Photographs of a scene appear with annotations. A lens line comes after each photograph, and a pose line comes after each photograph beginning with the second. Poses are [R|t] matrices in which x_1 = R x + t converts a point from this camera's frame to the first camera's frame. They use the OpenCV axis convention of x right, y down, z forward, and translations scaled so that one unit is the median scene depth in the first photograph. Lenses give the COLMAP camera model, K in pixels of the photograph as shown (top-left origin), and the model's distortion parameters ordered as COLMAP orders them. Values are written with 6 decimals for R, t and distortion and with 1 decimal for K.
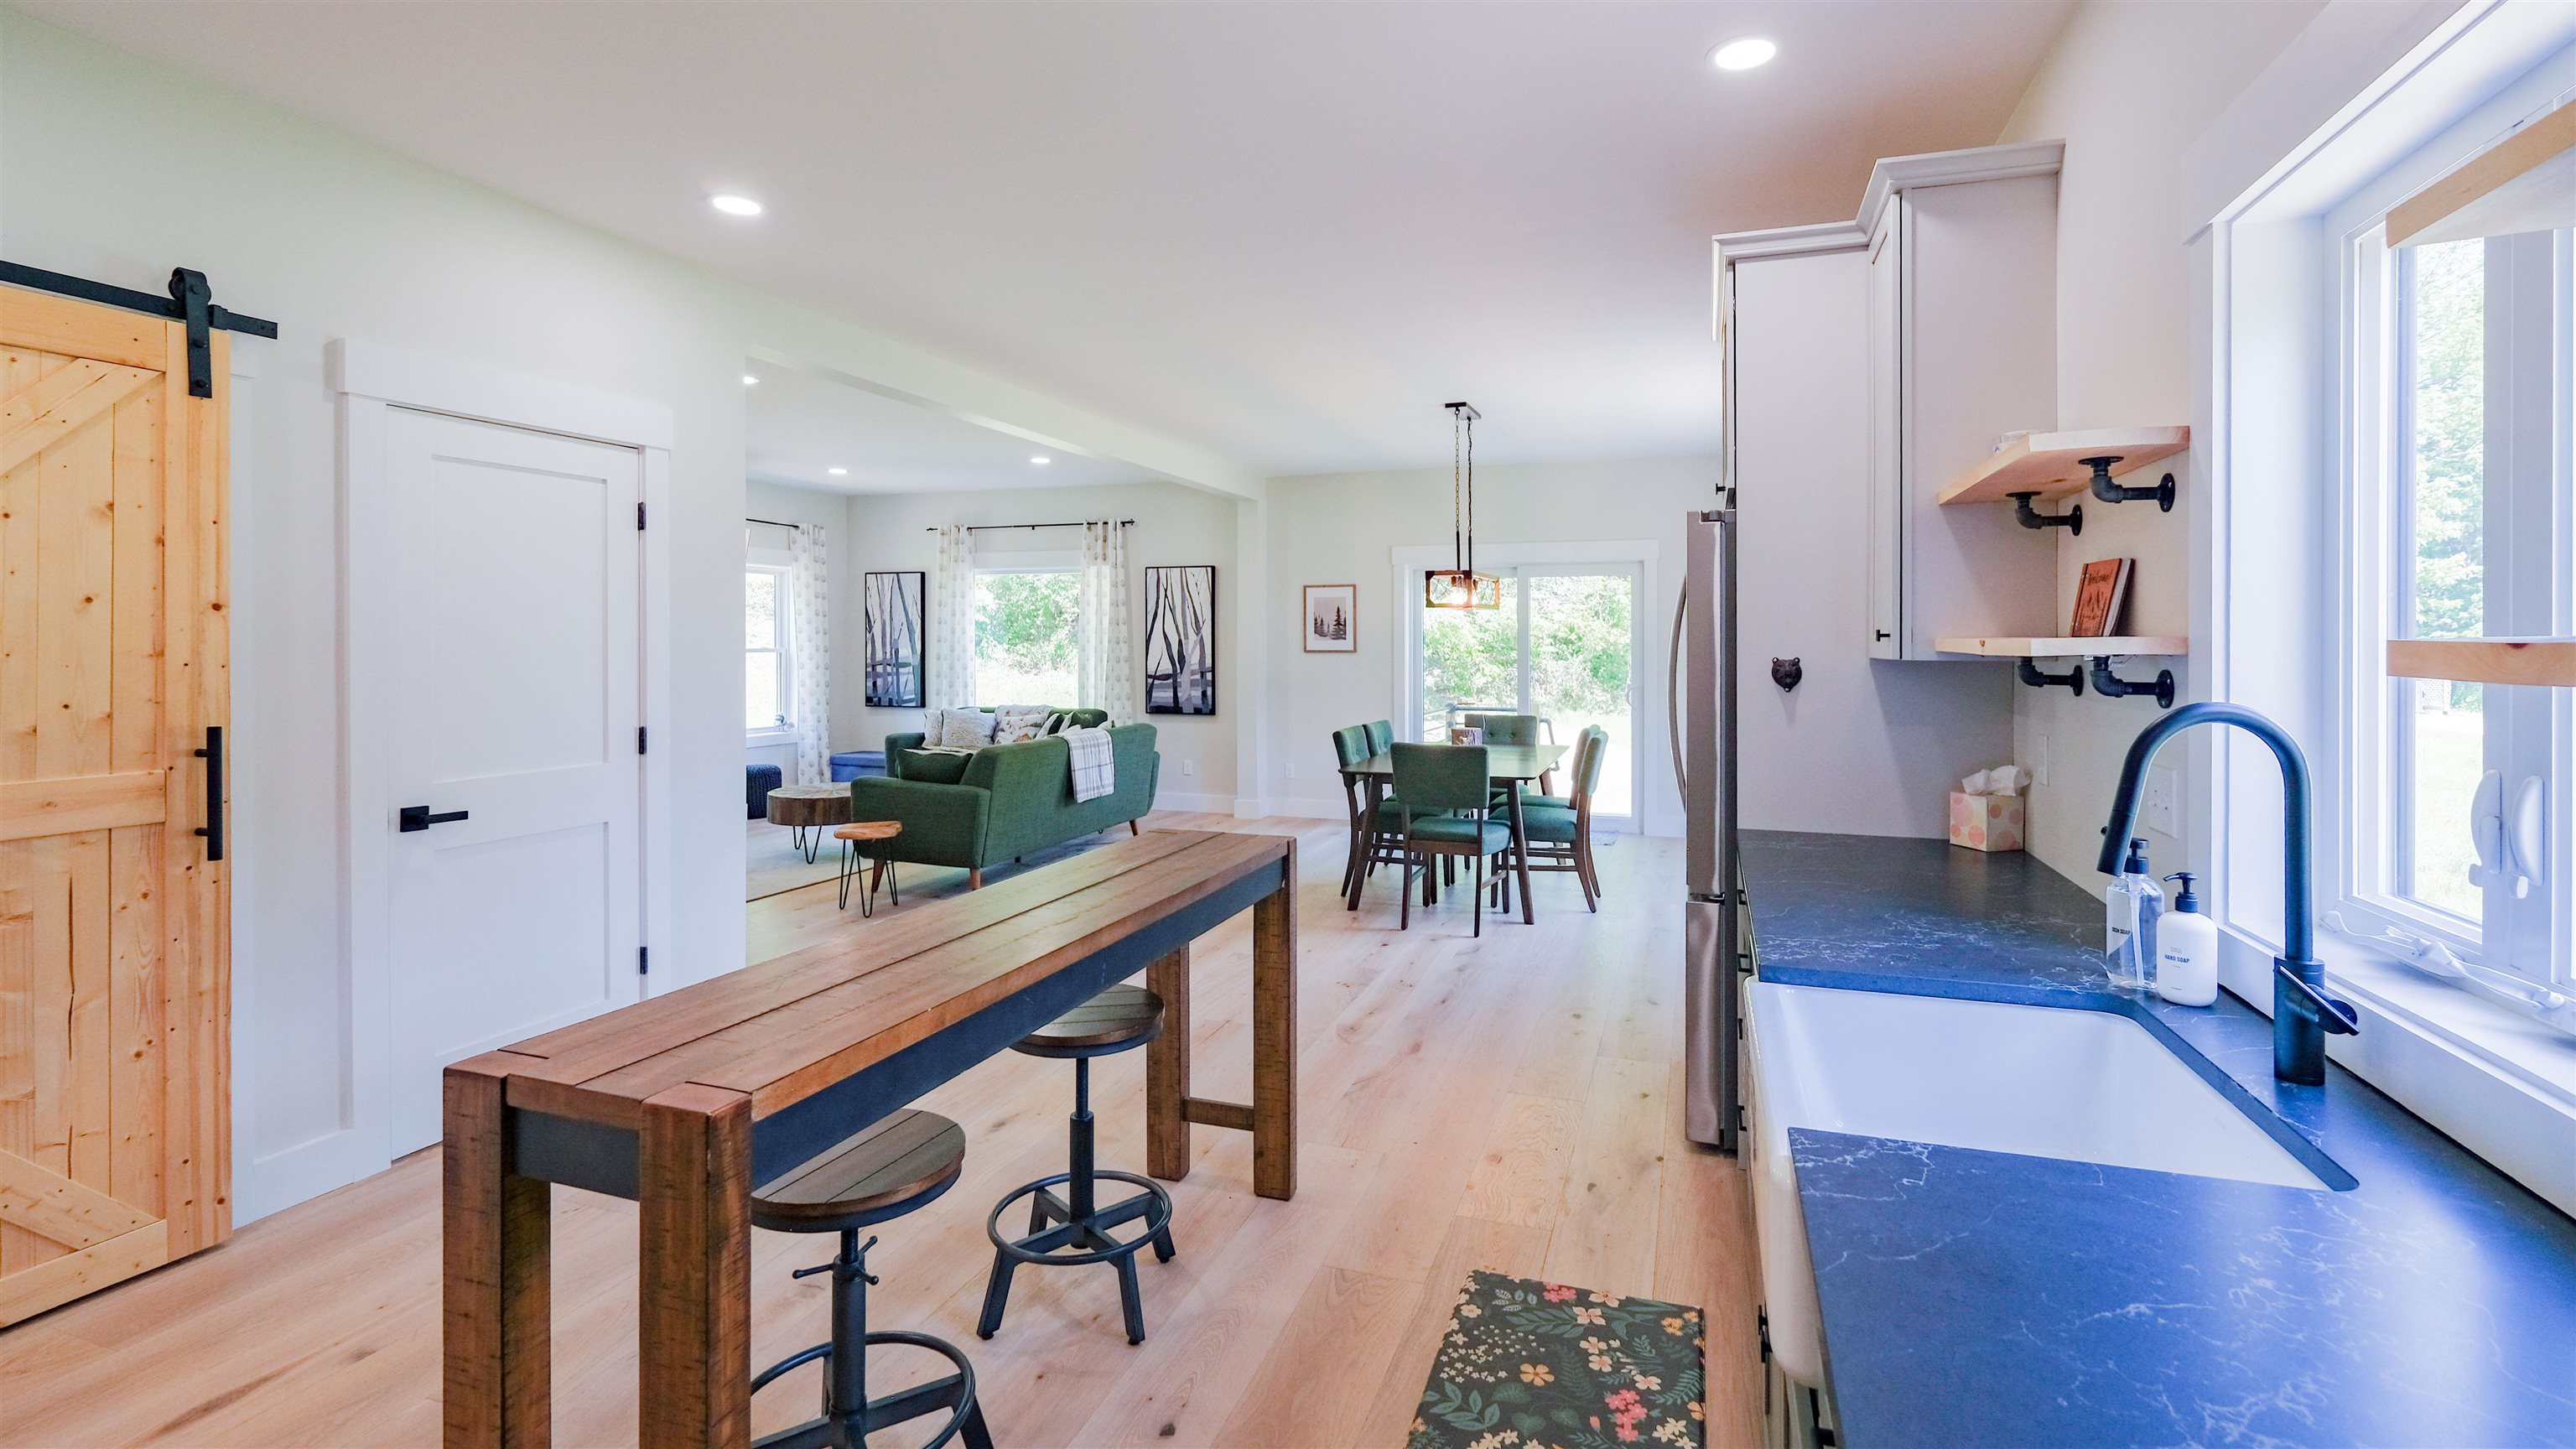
lens RADIAL K [[1147.1, 0, 1331.5], [0, 1147.1, 645.7], [0, 0, 1]] dist [0.001203, -0.000006]
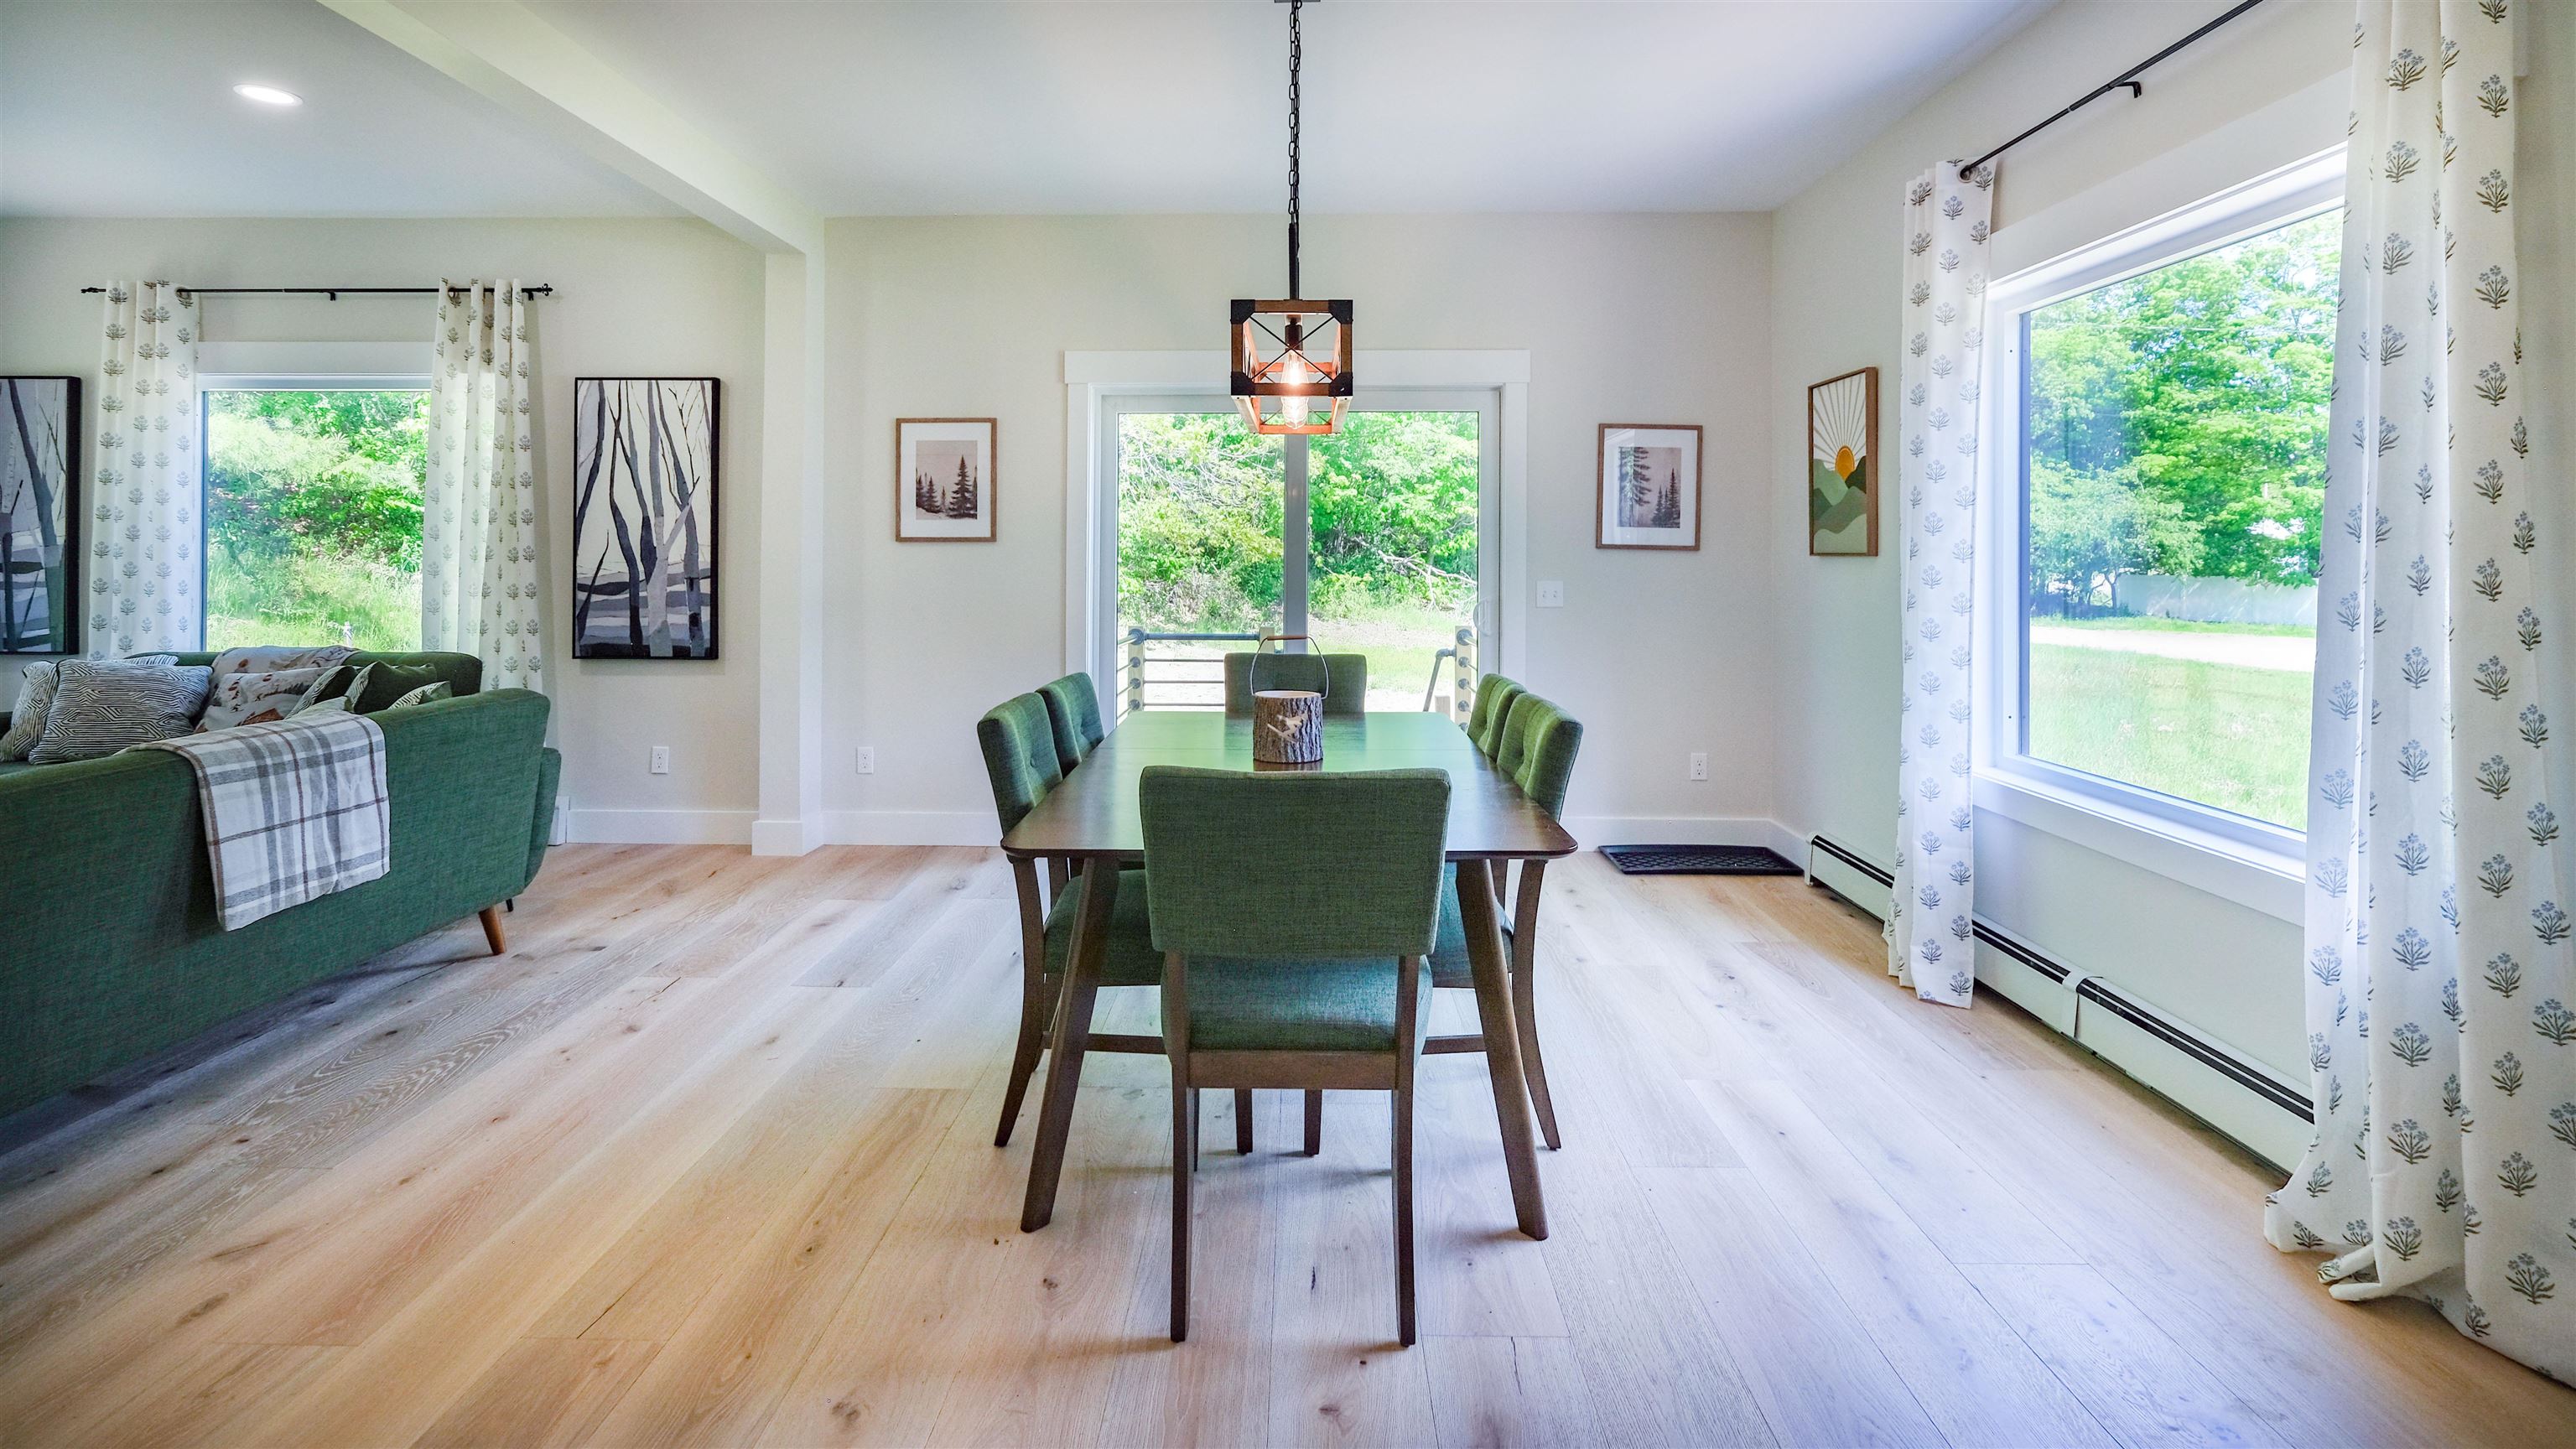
lens RADIAL K [[1159.5, 0, 1304.8], [0, 1159.5, 549.5], [0, 0, 1]] dist [-0.000689, 0.000065]
pose [[0.950556, 0.006138, 0.310494, -0.009780], [-0.002458, 0.999922, -0.012240, 0.015156], [-0.310544, 0.010872, 0.950497, 0.398239]]
